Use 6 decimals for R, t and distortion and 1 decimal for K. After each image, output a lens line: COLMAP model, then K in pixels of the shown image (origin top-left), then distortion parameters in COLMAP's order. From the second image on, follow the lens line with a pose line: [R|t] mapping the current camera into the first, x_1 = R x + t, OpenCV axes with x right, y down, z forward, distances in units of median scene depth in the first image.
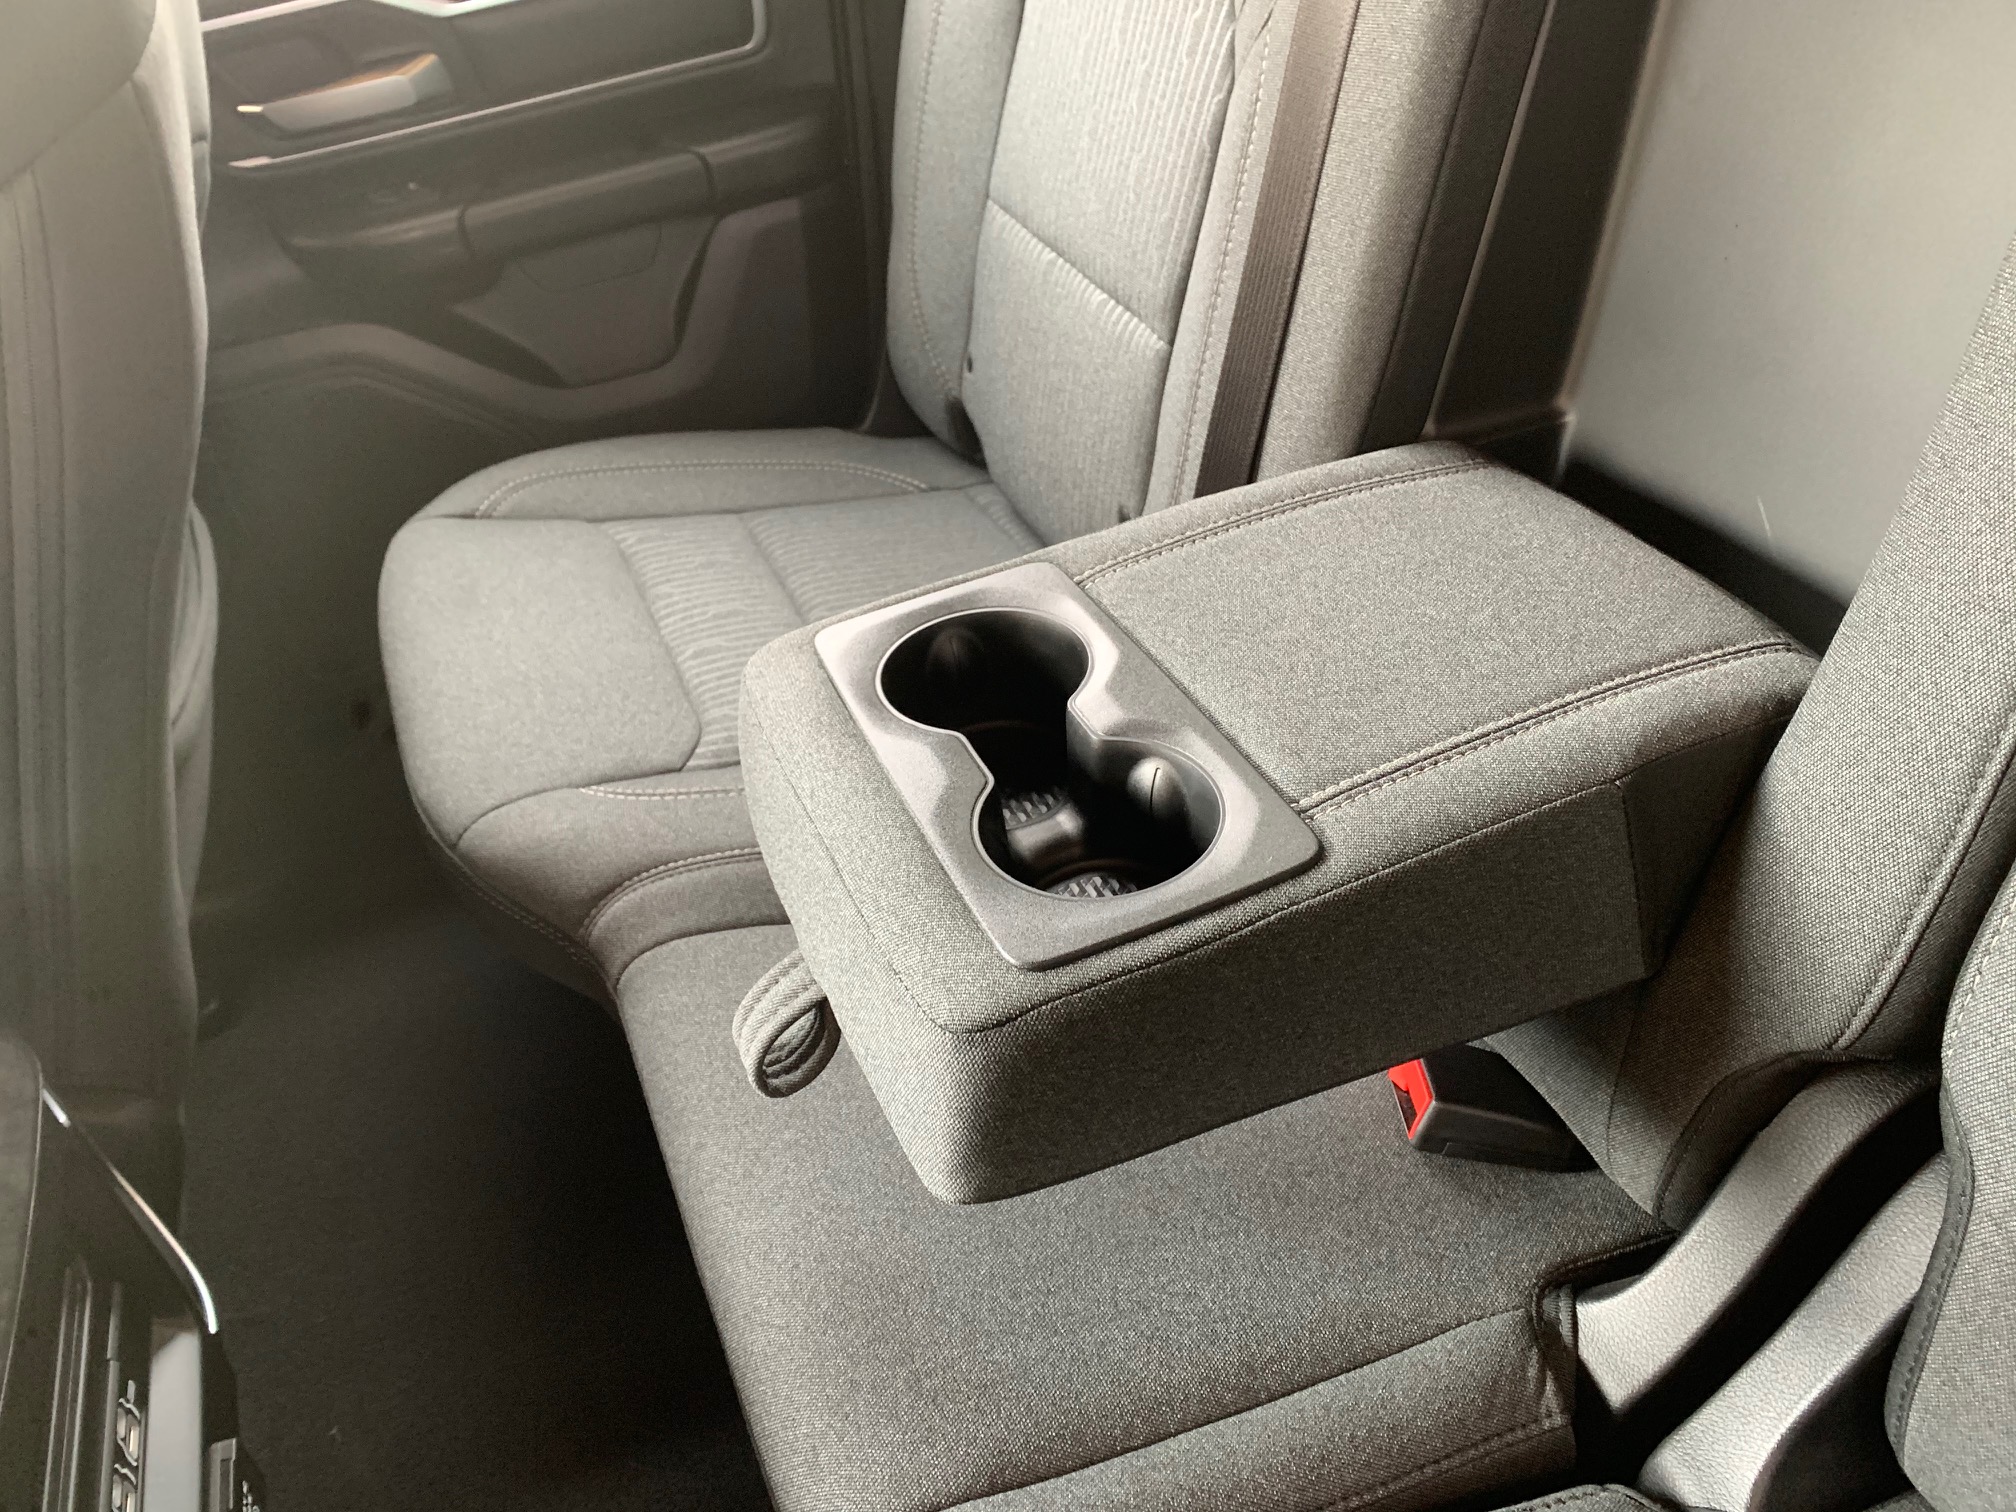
lens RADIAL K [[1540.9, 0, 1002.7], [0, 1540.9, 747.7], [0, 0, 1]] dist [0.018620, -0.007715]
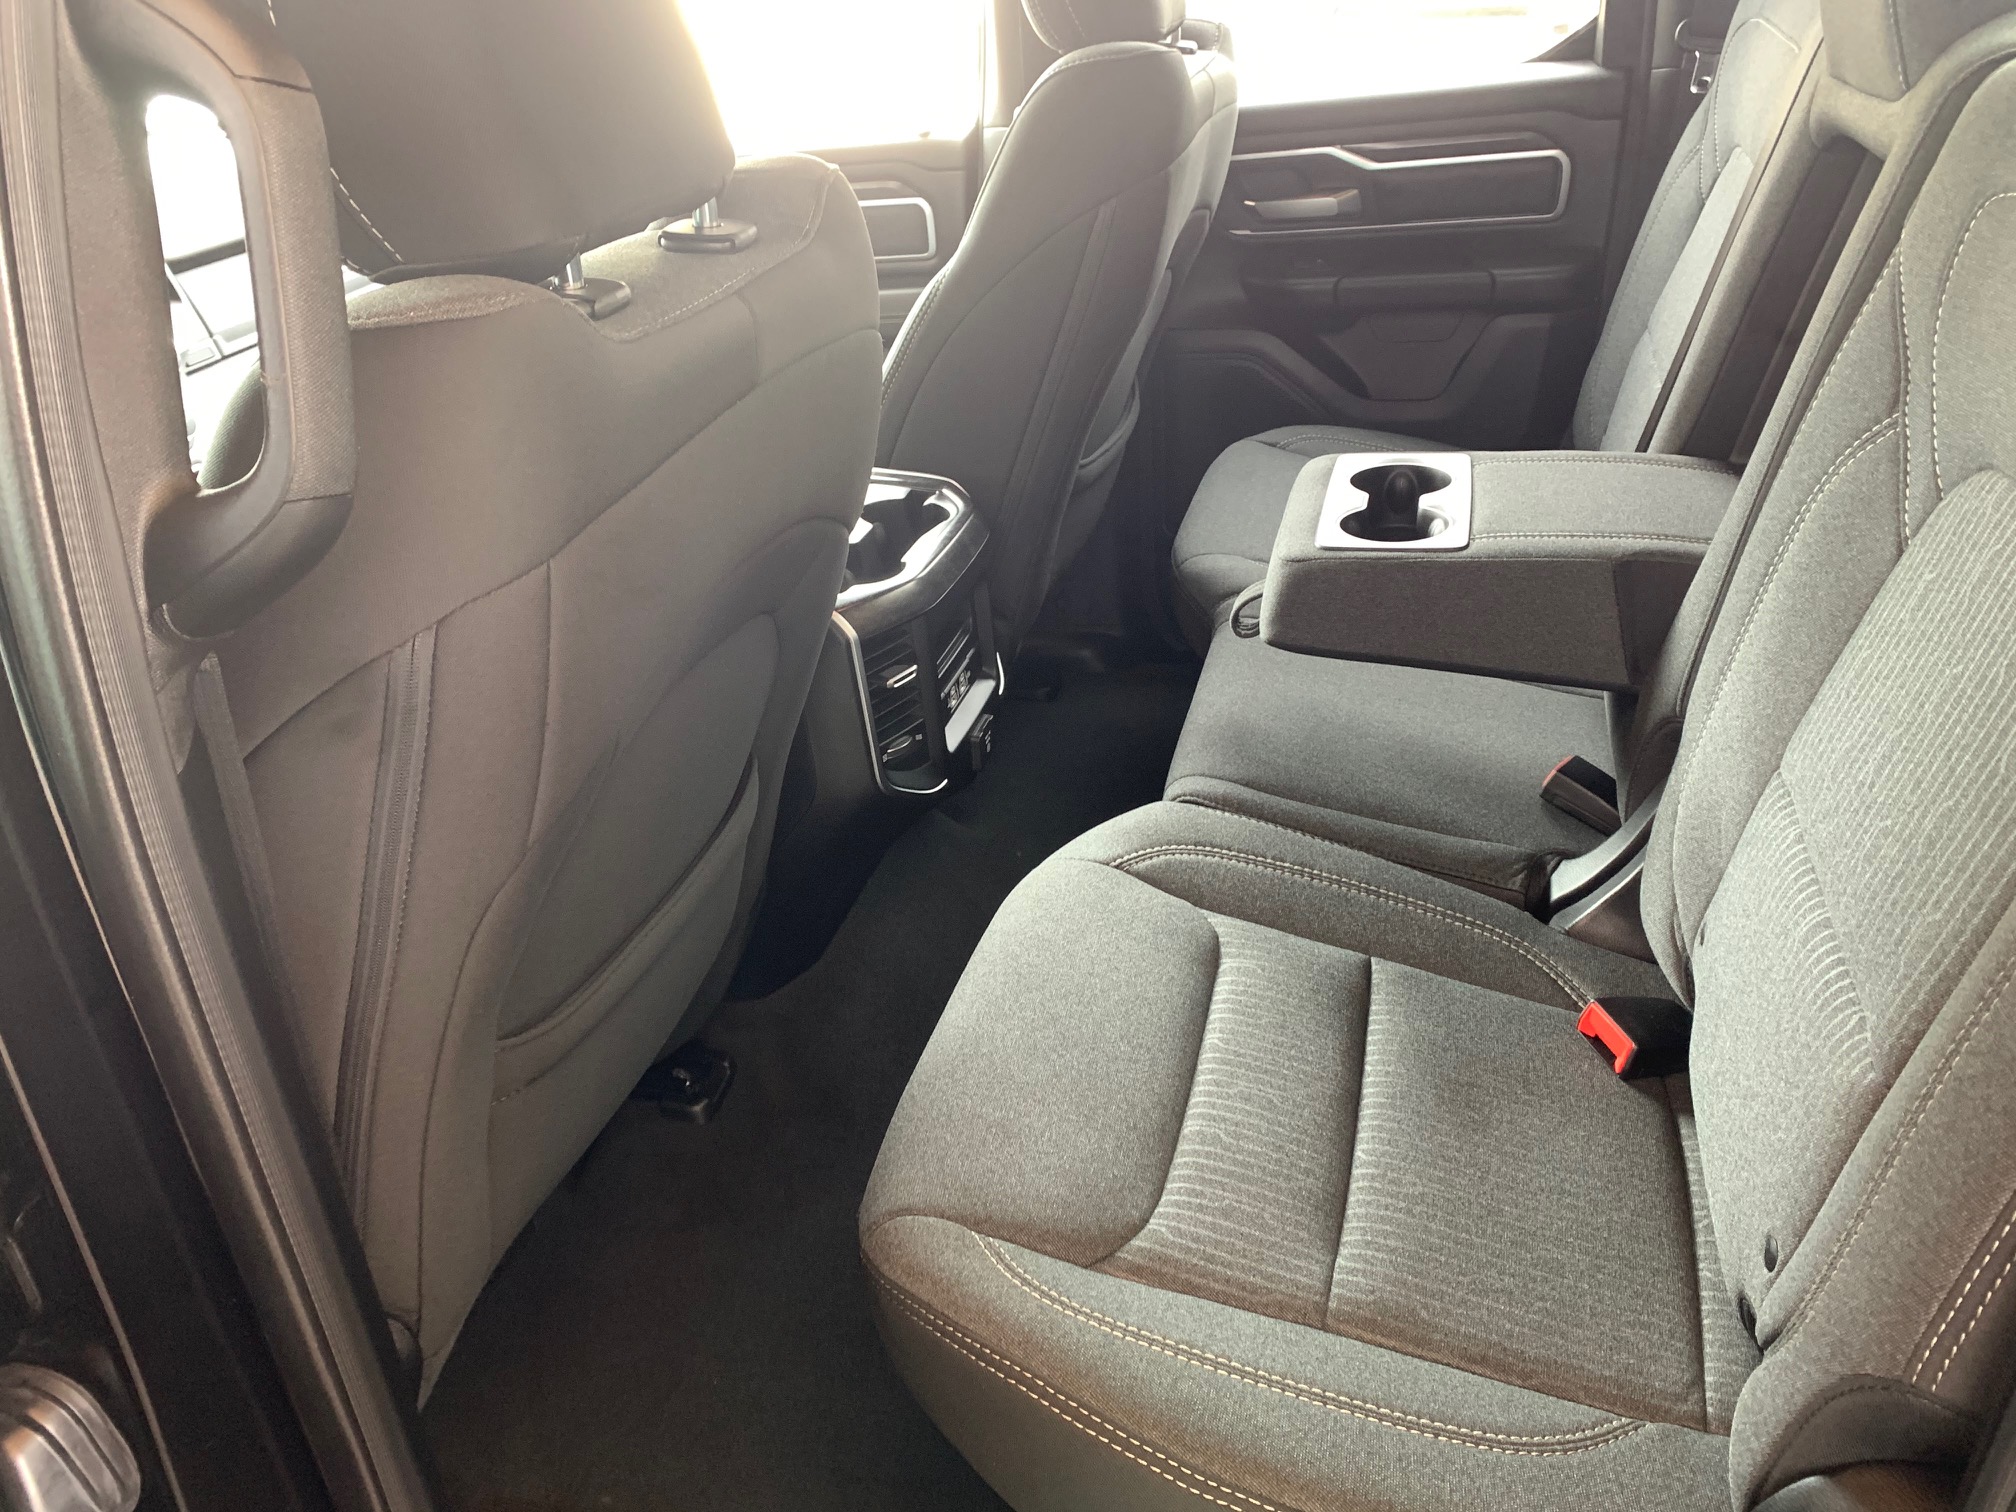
lens RADIAL K [[1540.9, 0, 1002.7], [0, 1540.9, 747.7], [0, 0, 1]] dist [0.018620, -0.007715]
pose [[0.789067, 0.326609, -0.520288, 0.407284], [-0.374078, 0.927279, 0.014770, 0.241868], [0.487276, 0.182974, 0.853863, -0.531069]]
